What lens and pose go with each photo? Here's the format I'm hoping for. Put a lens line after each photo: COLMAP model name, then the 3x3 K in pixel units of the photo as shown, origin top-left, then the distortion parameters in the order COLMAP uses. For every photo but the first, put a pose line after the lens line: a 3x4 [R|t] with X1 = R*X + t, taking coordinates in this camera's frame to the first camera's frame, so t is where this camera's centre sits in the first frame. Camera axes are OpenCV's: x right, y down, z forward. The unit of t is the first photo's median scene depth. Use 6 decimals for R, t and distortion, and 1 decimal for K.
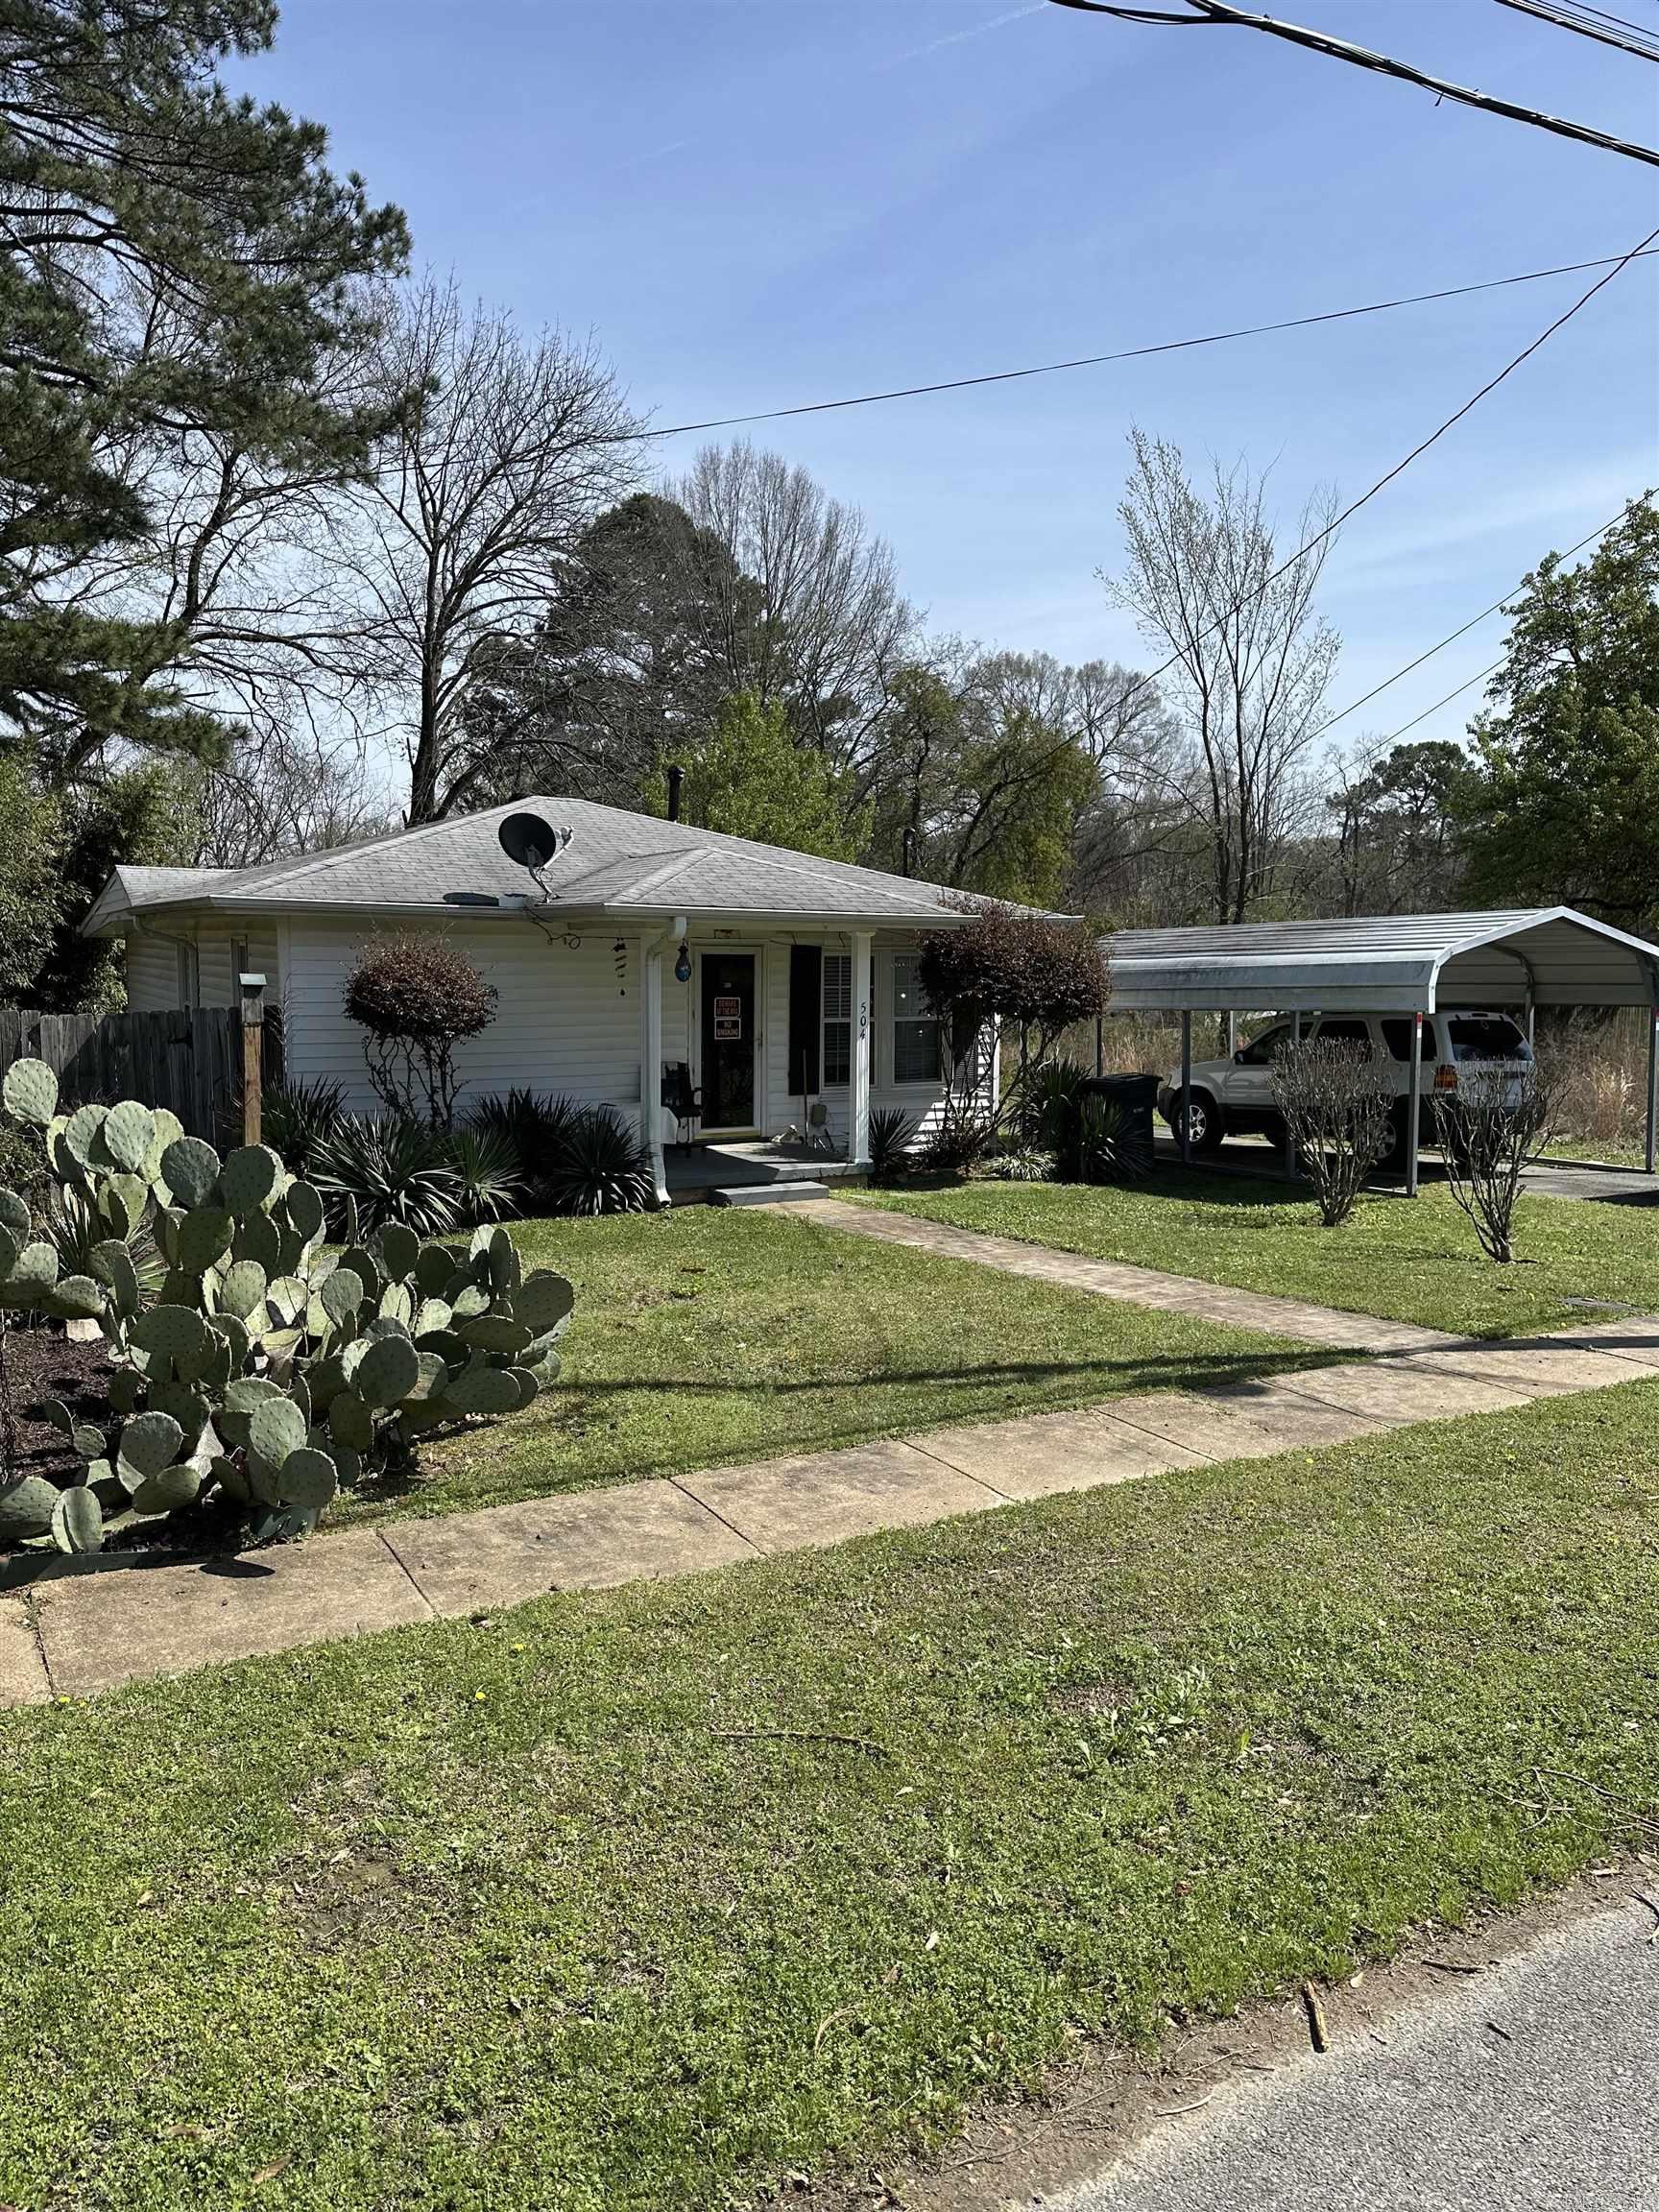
lens RADIAL K [[1535.2, 0, 829.5], [0, 1535.2, 1106.0], [0, 0, 1]] dist [0.110987, -0.122911]
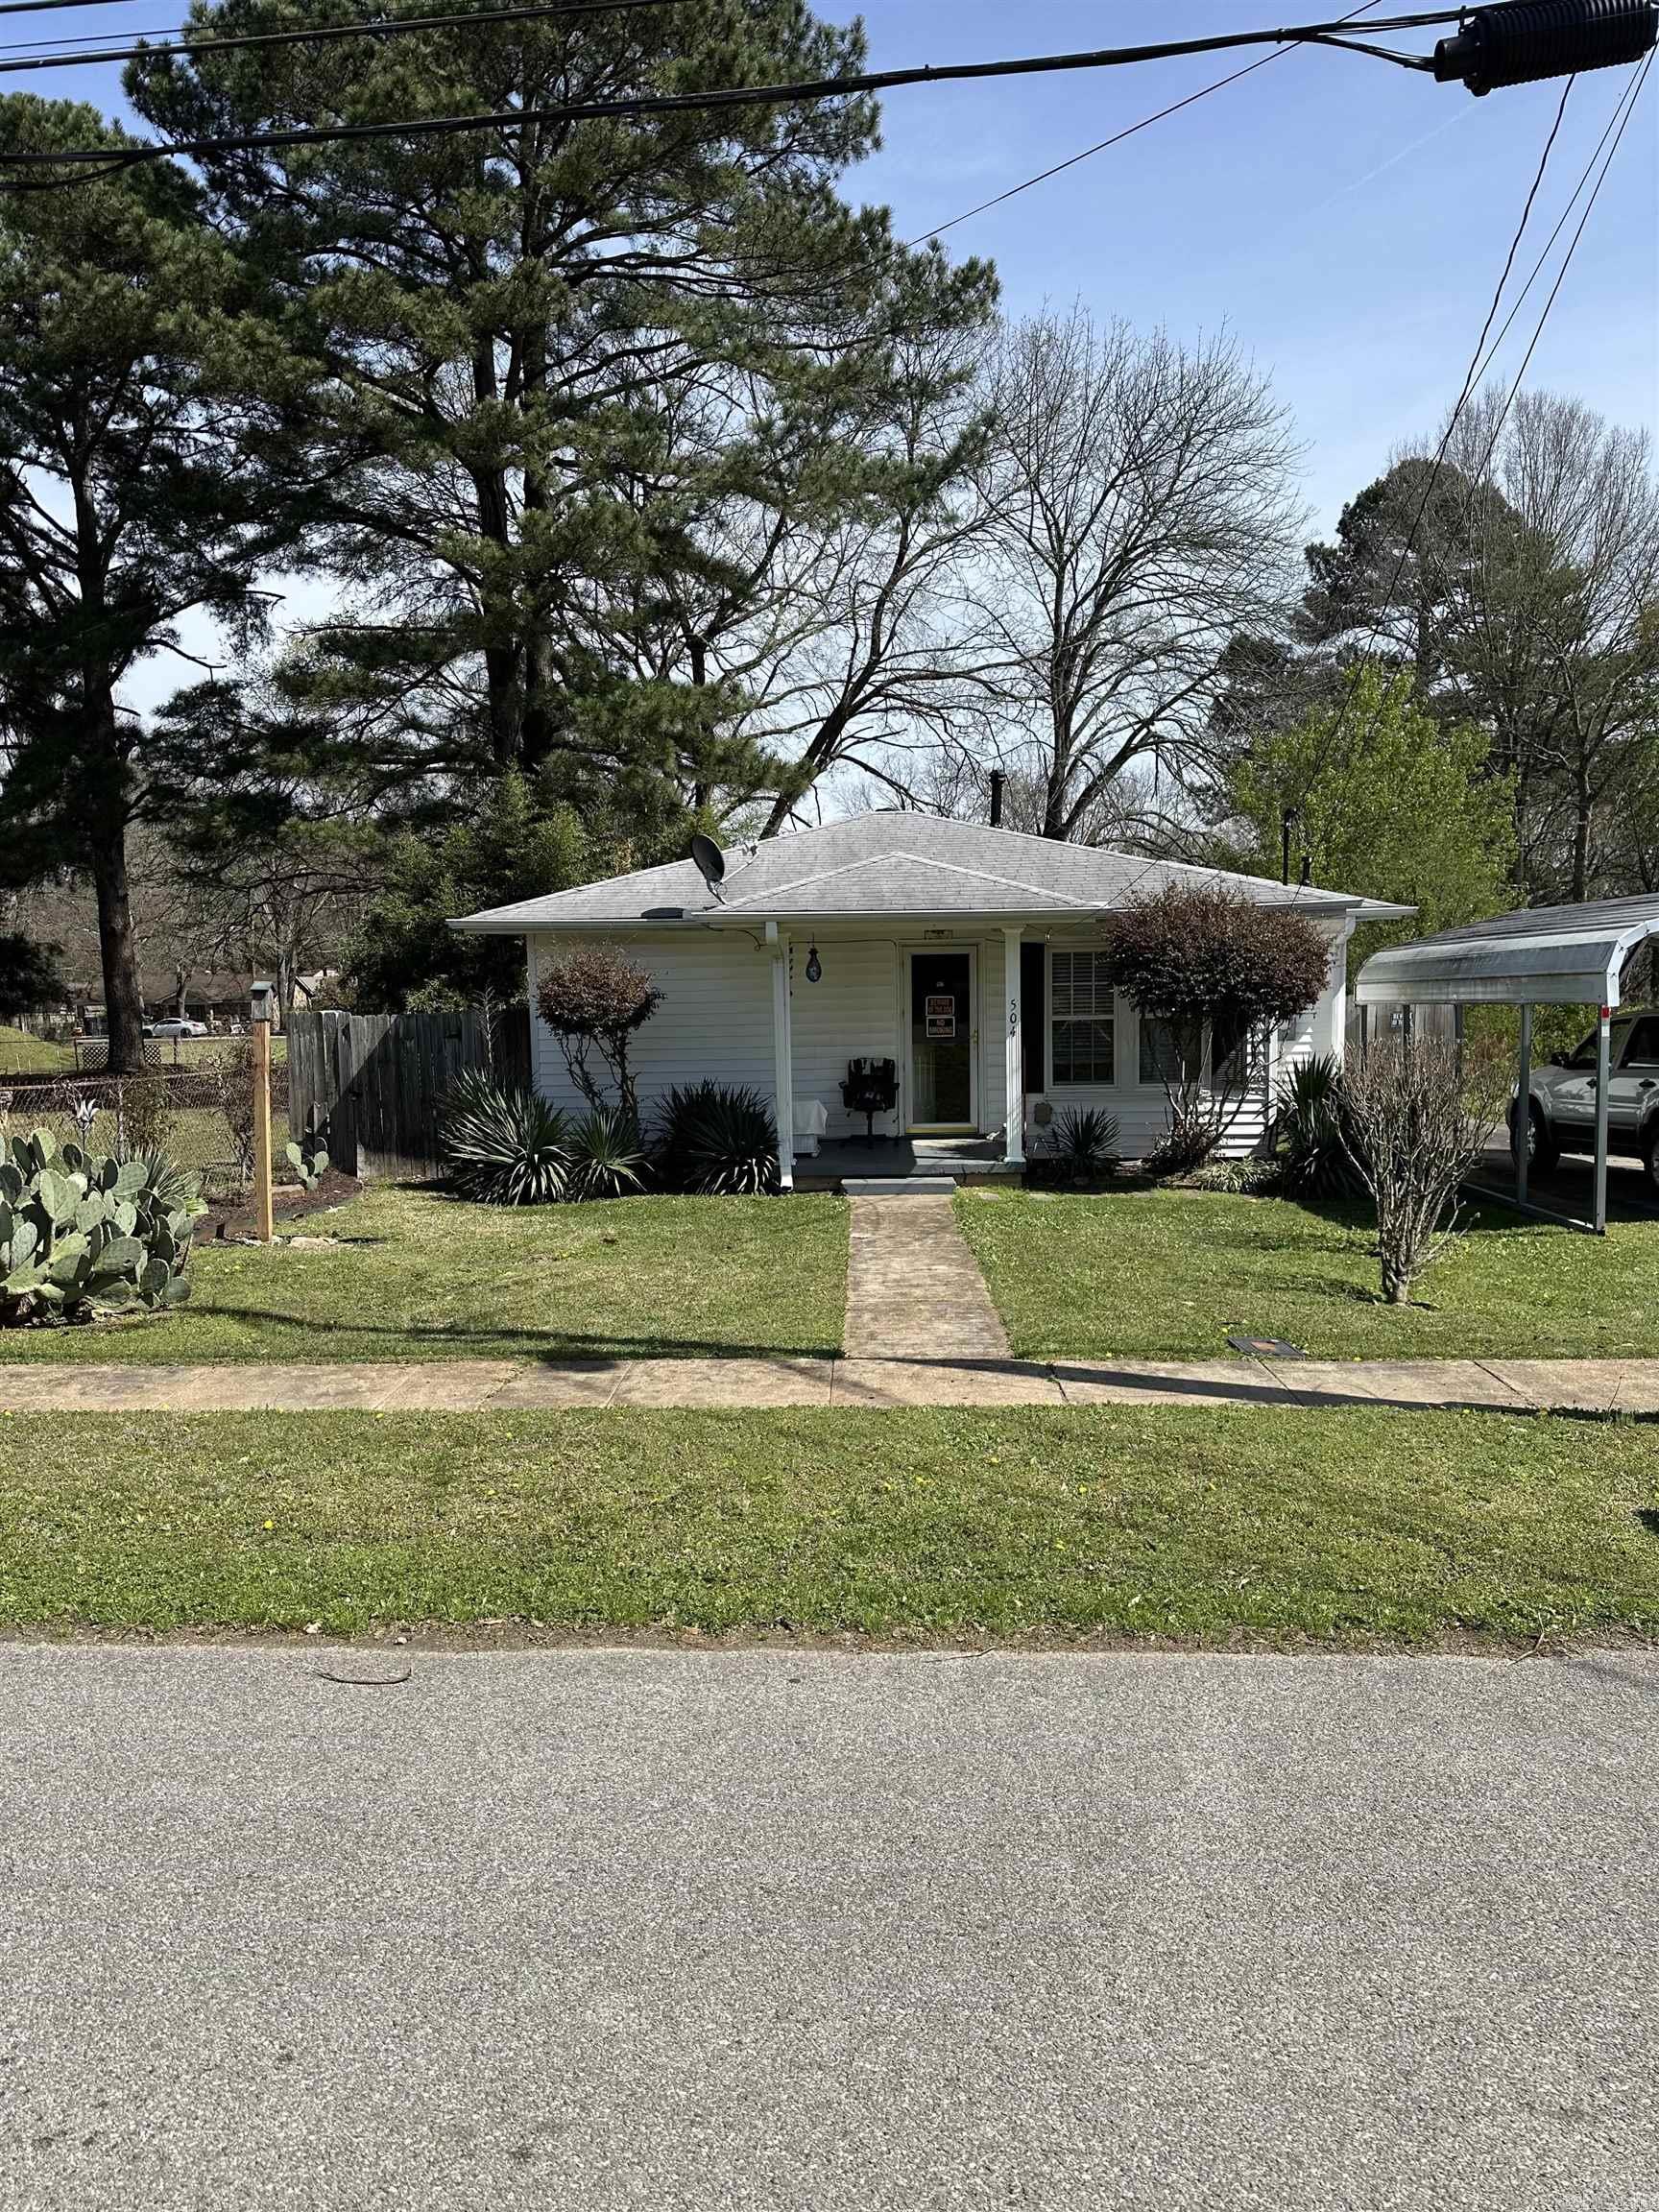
lens RADIAL K [[1541.1, 0, 829.5], [0, 1541.1, 1106.0], [0, 0, 1]] dist [0.175030, -0.330233]
pose [[0.847171, 0.026167, -0.530676, 0.420943], [-0.027430, 0.999609, 0.005500, -0.001031], [0.530612, 0.009897, 0.847557, 0.087074]]
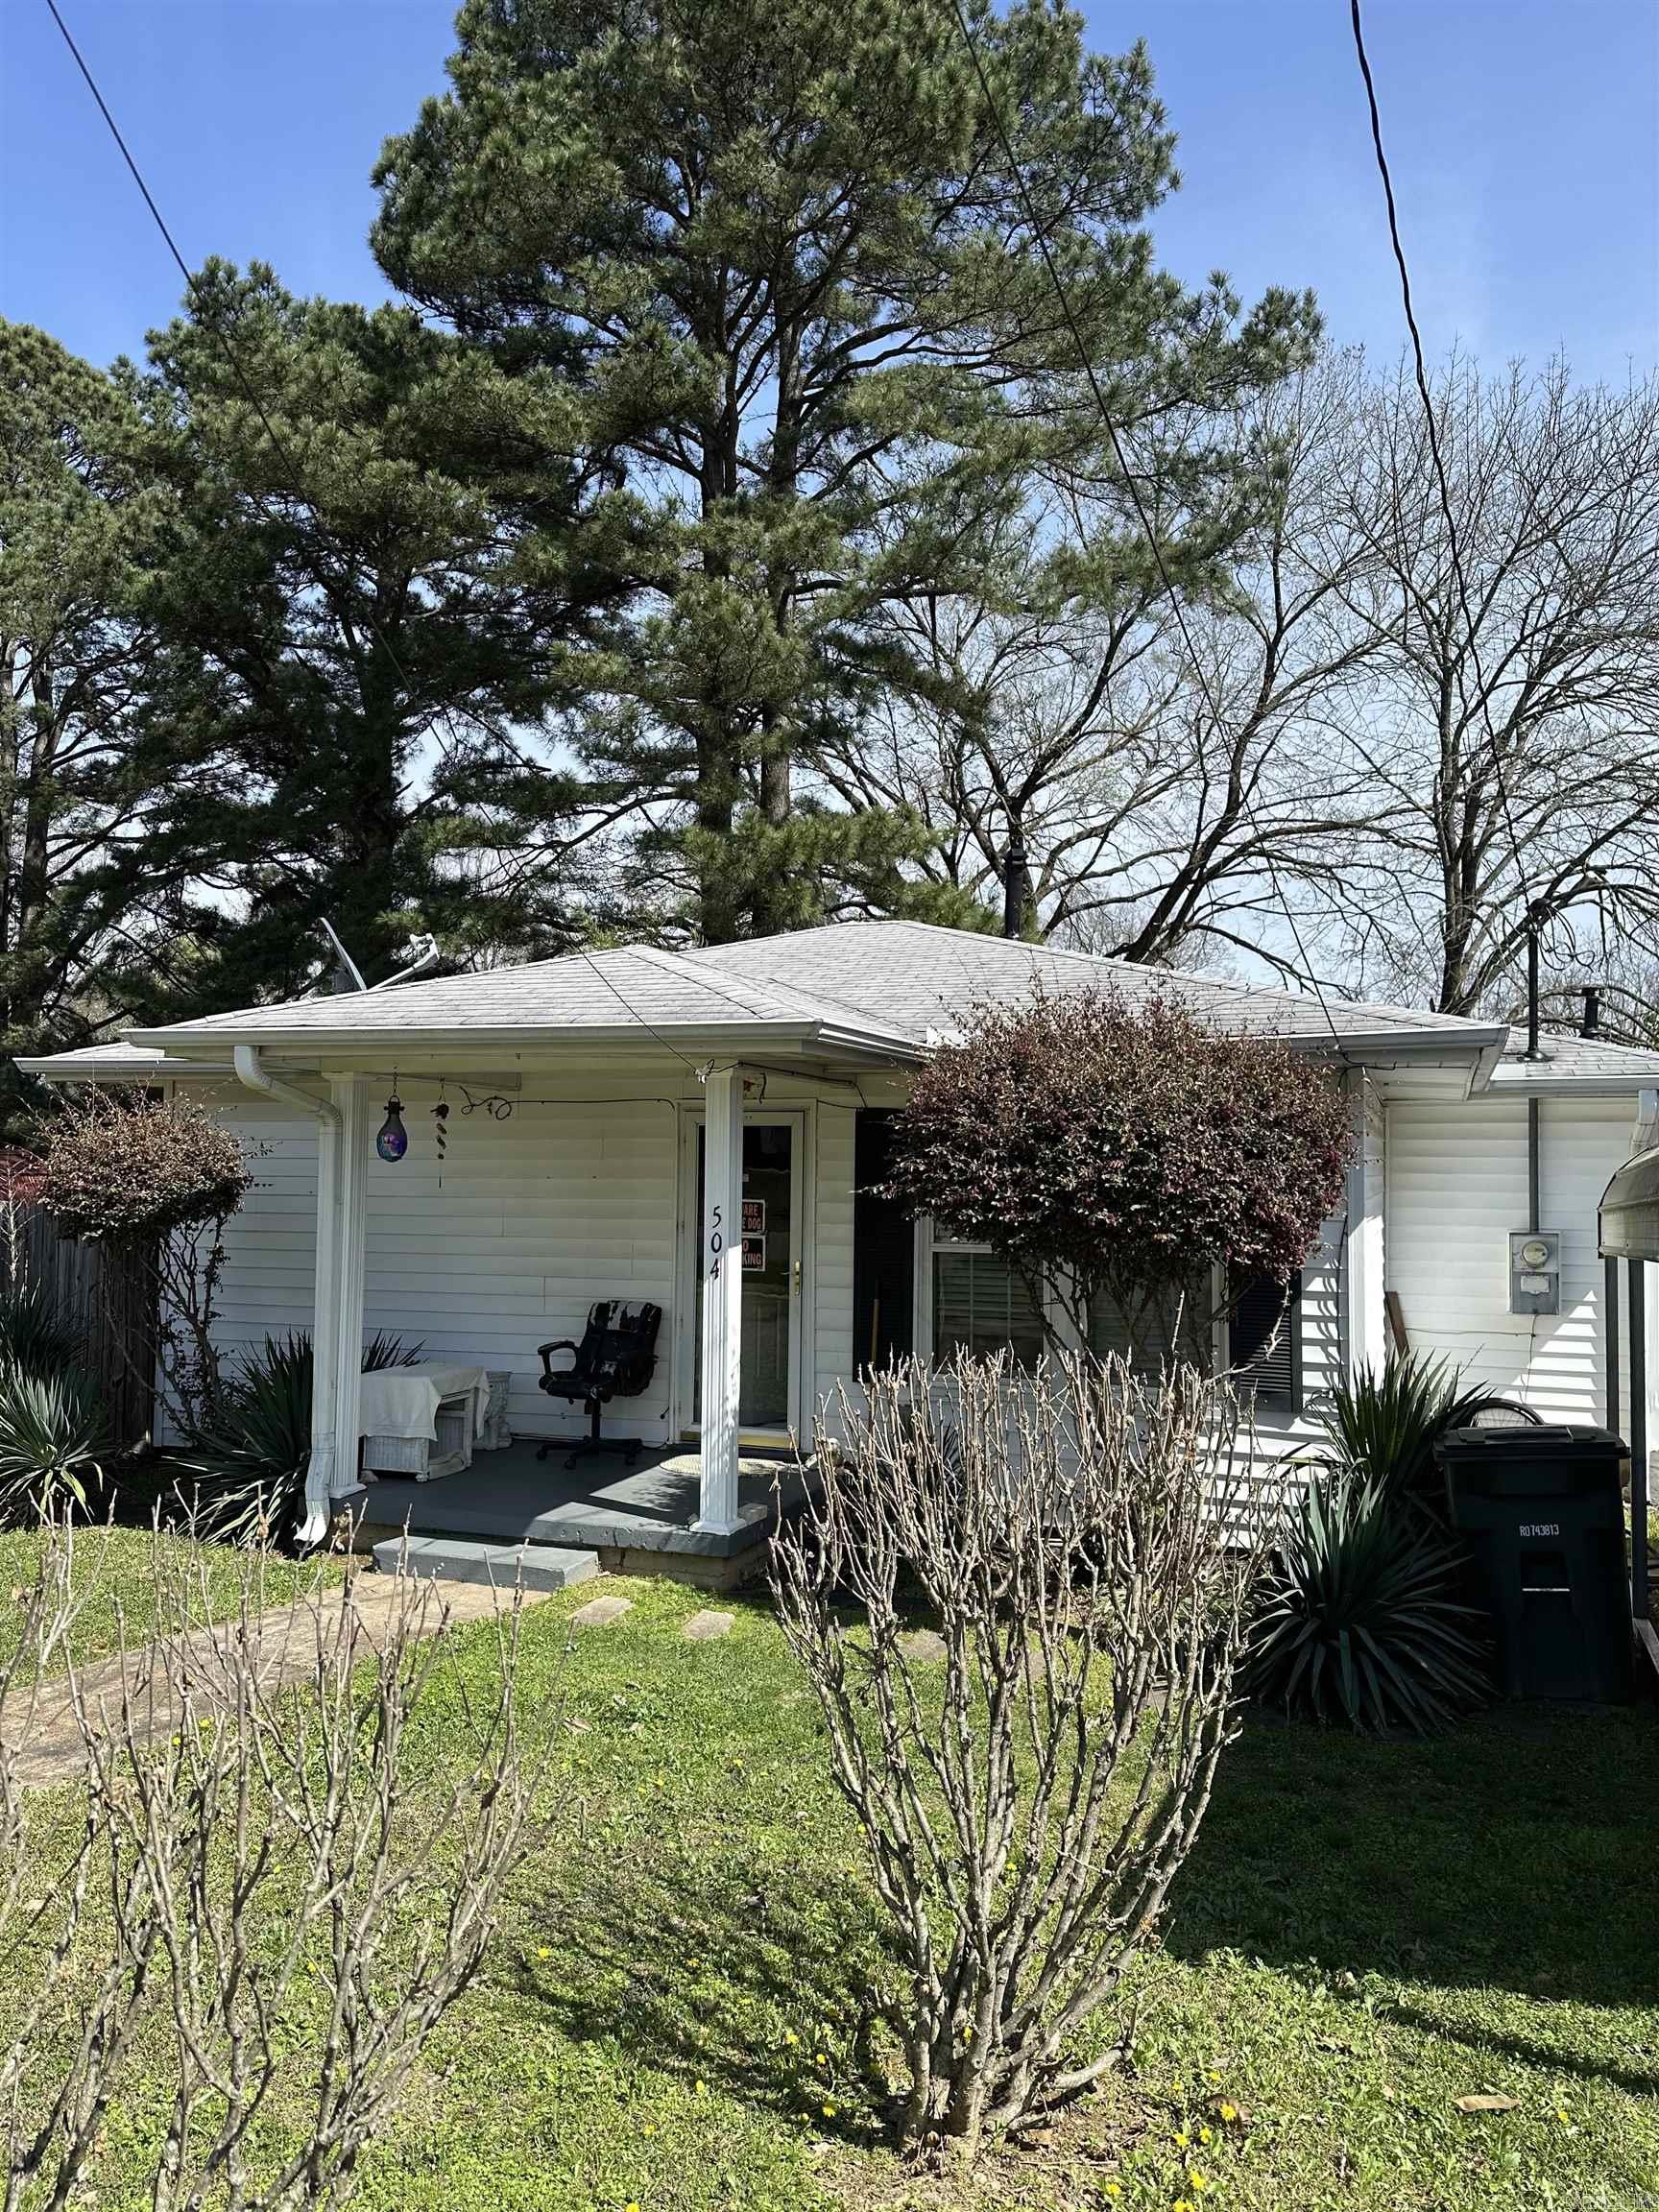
lens RADIAL K [[1541.1, 0, 829.5], [0, 1541.1, 1106.0], [0, 0, 1]] dist [0.175030, -0.330233]
pose [[0.624032, -0.033615, -0.780675, 0.413550], [-0.085046, 0.990217, -0.110619, -0.043545], [0.776757, 0.135423, 0.615069, 0.660208]]
